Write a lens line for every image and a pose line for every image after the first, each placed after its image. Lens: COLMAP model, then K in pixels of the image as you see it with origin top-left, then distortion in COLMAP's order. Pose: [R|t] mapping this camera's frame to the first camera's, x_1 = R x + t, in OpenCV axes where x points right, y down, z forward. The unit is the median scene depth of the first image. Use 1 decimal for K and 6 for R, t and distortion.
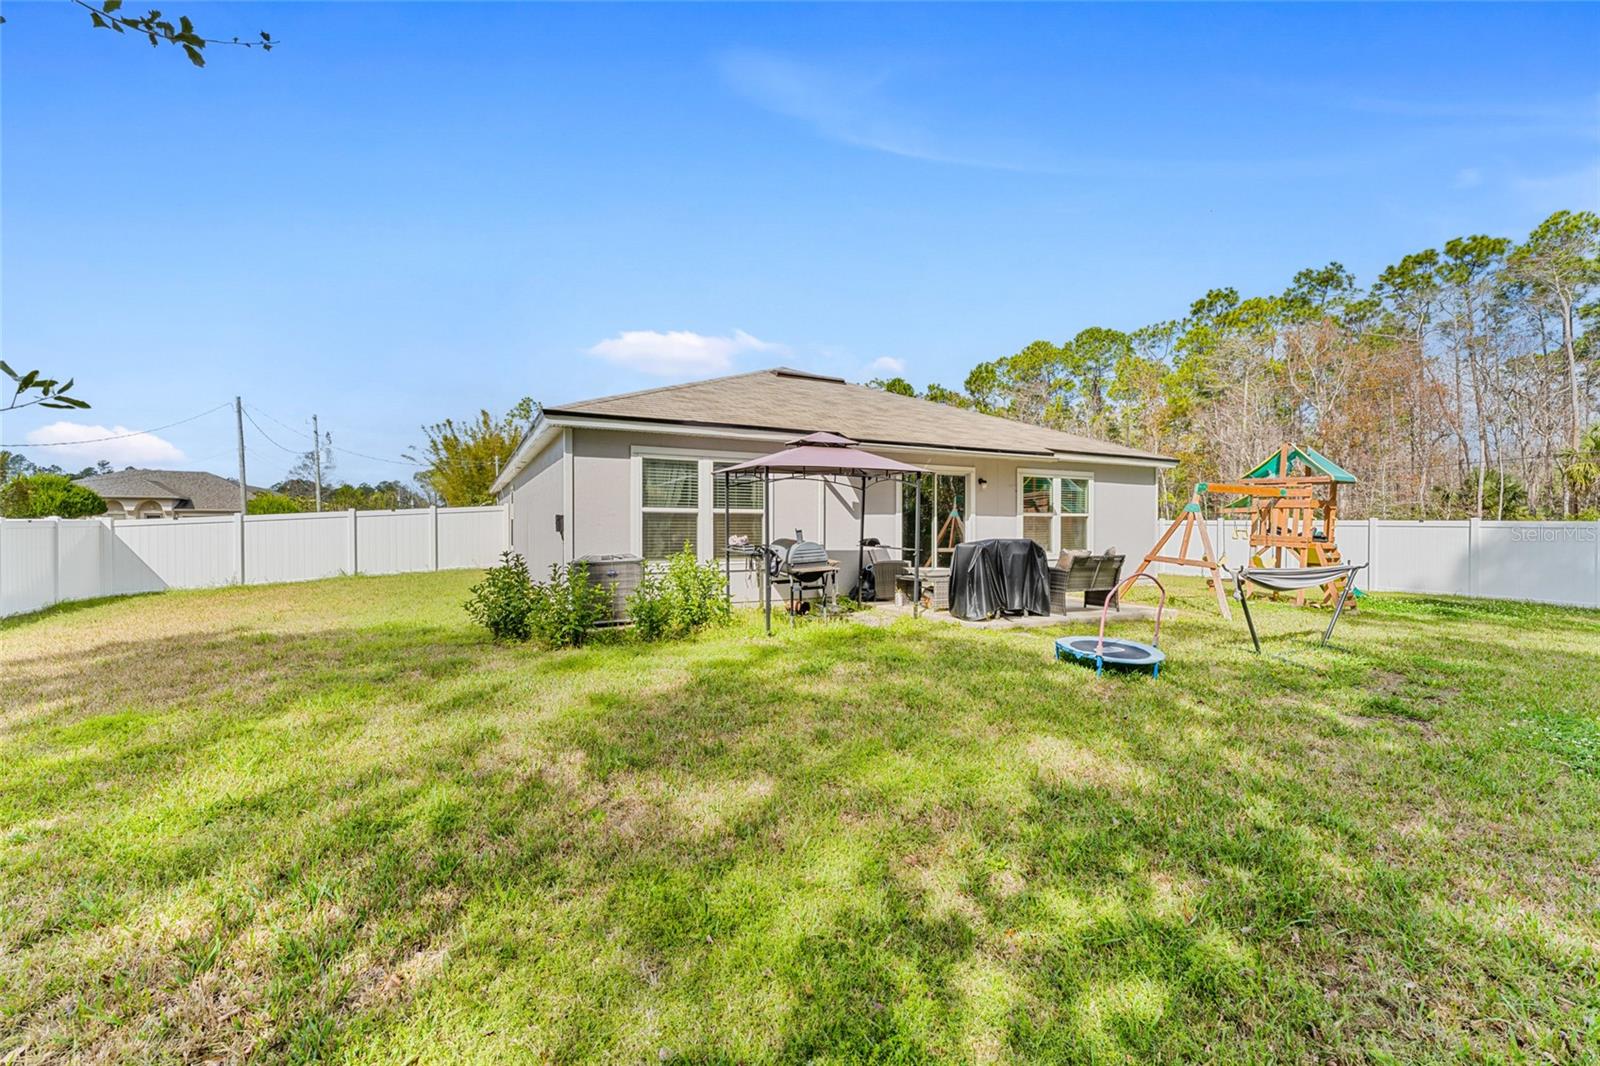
lens RADIAL K [[659.5, 0, 783.7], [0, 659.5, 529.4], [0, 0, 1]] dist [-0.000630, -0.000321]
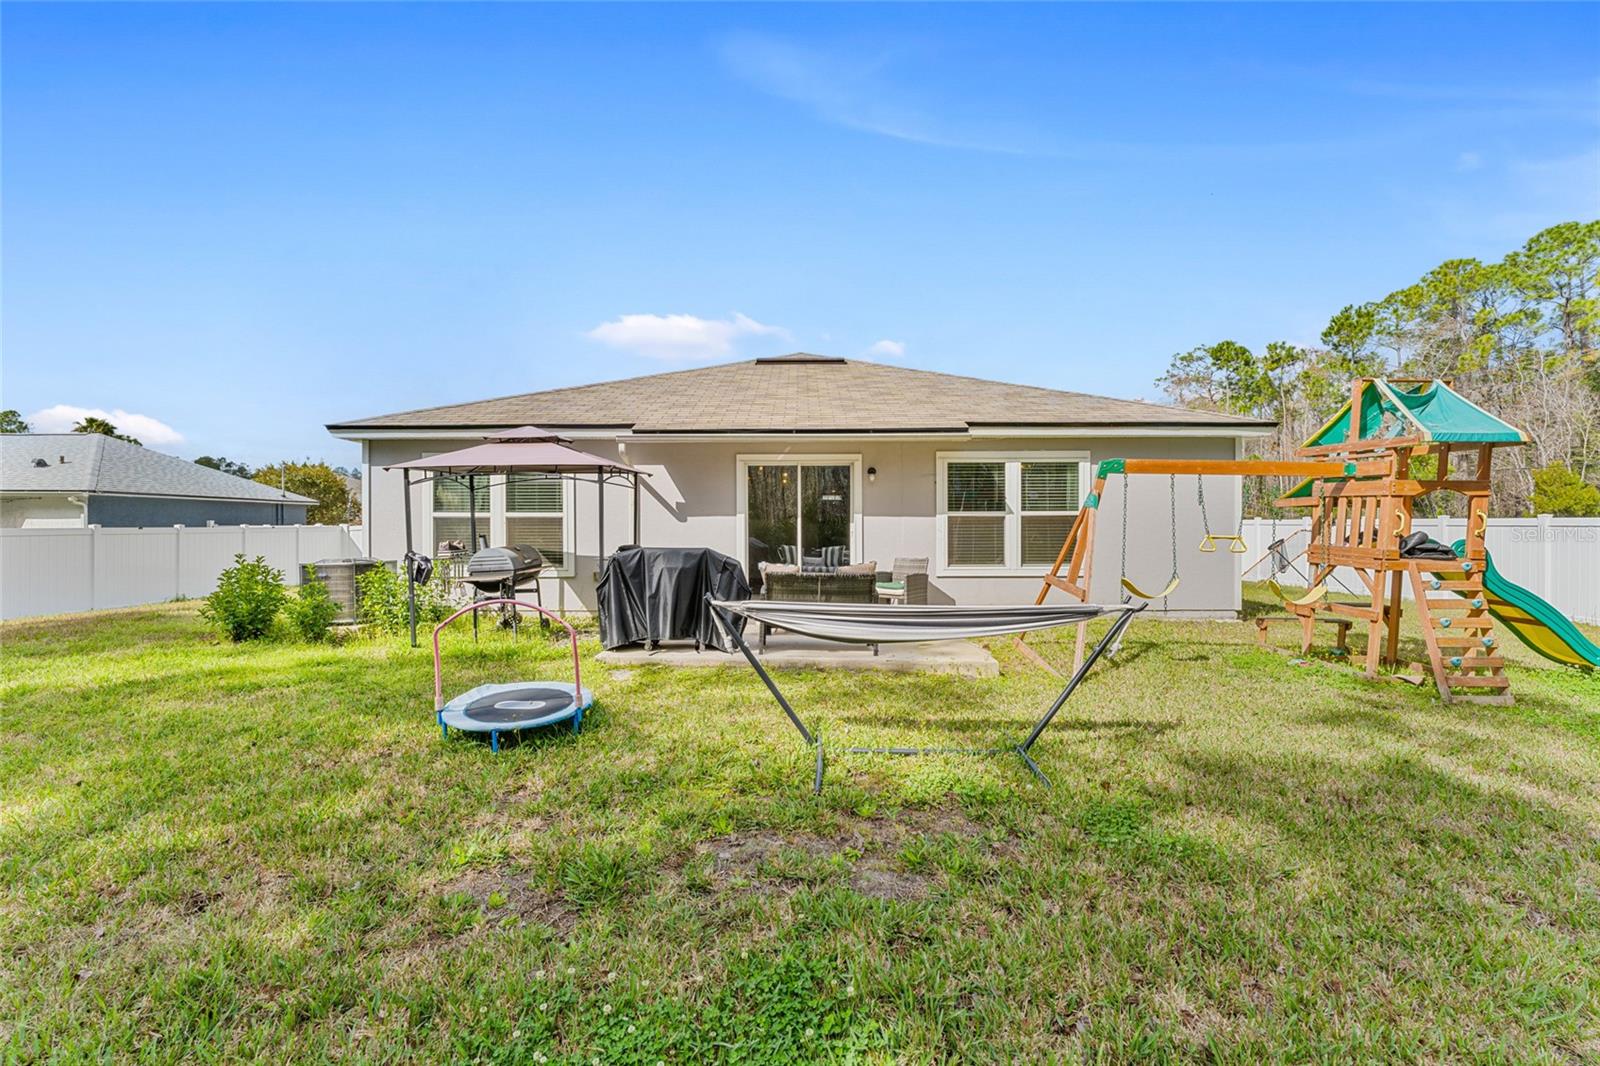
lens RADIAL K [[659.5, 0, 805.3], [0, 659.5, 532.6], [0, 0, 1]] dist [-0.000630, -0.000321]
pose [[0.875041, 0.003150, -0.484039, 0.602690], [-0.000859, 0.999987, 0.004956, -0.005401], [0.484048, -0.003921, 0.875033, 0.286590]]
